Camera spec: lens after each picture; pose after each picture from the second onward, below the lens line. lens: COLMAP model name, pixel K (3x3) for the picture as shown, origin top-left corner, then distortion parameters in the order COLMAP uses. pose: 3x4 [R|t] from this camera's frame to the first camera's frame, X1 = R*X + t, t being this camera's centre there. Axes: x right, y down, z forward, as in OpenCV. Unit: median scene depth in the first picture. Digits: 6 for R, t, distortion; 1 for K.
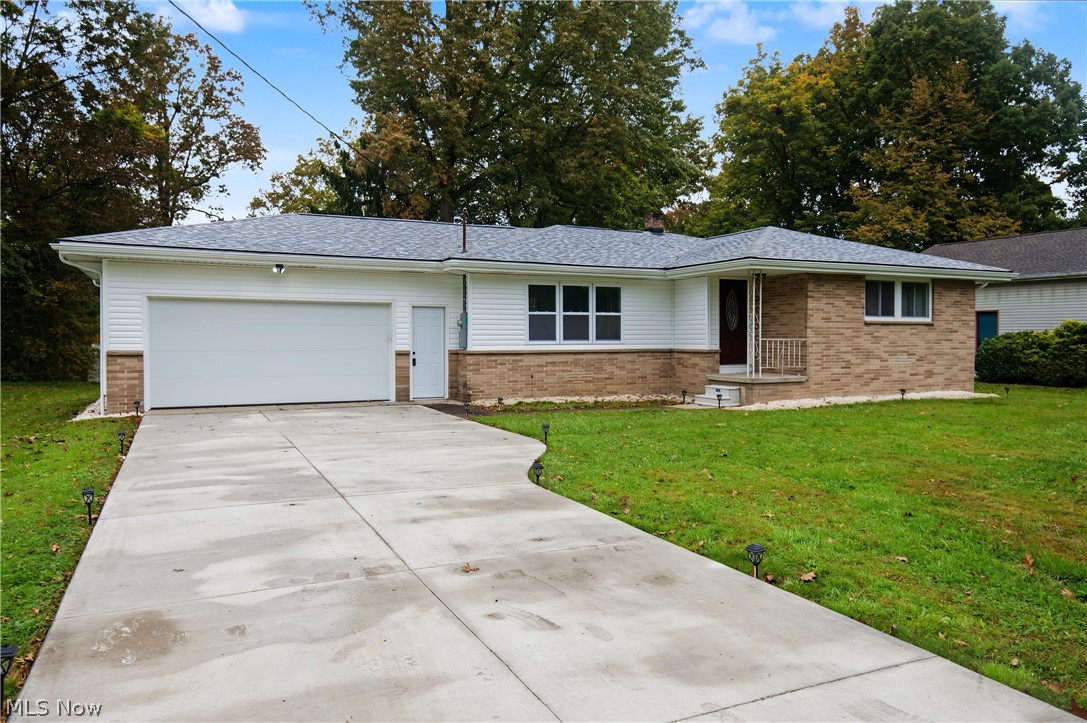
lens RADIAL K [[780.9, 0, 543.5], [0, 780.9, 329.1], [0, 0, 1]] dist [-0.001253, -0.006165]
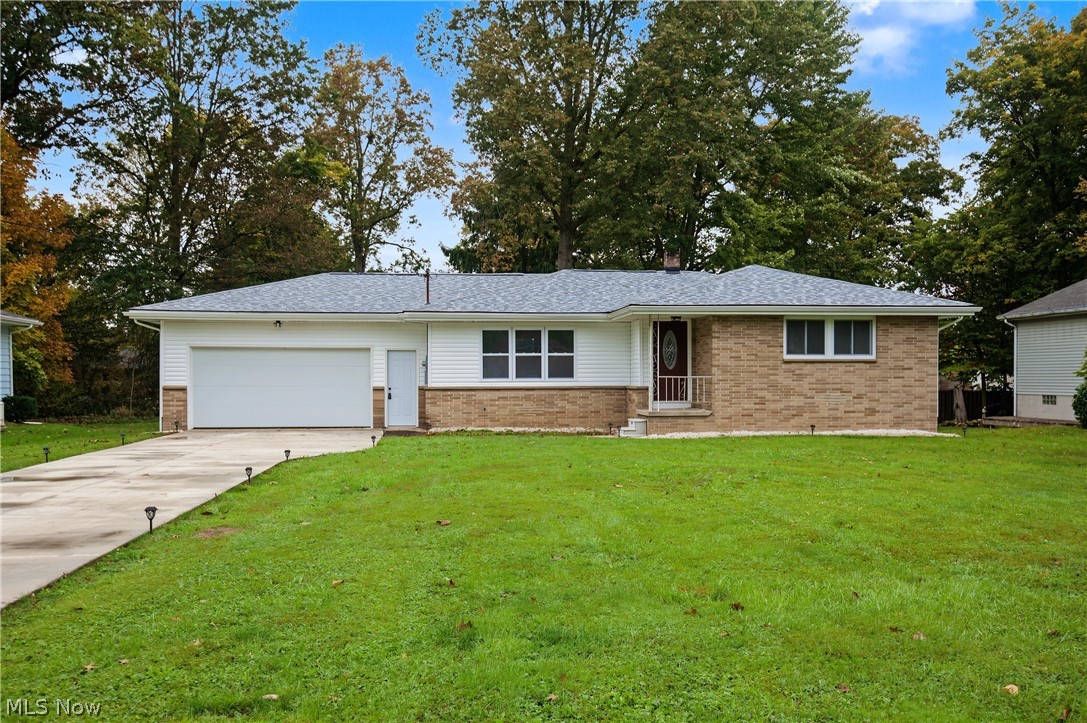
lens RADIAL K [[1058.8, 0, 543.5], [0, 1058.8, 361.5], [0, 0, 1]] dist [0.013673, 0.004791]
pose [[0.932996, -0.006939, -0.359820, 0.617179], [0.005317, 0.999971, -0.005498, -0.001109], [0.359847, 0.003216, 0.933006, -0.428205]]
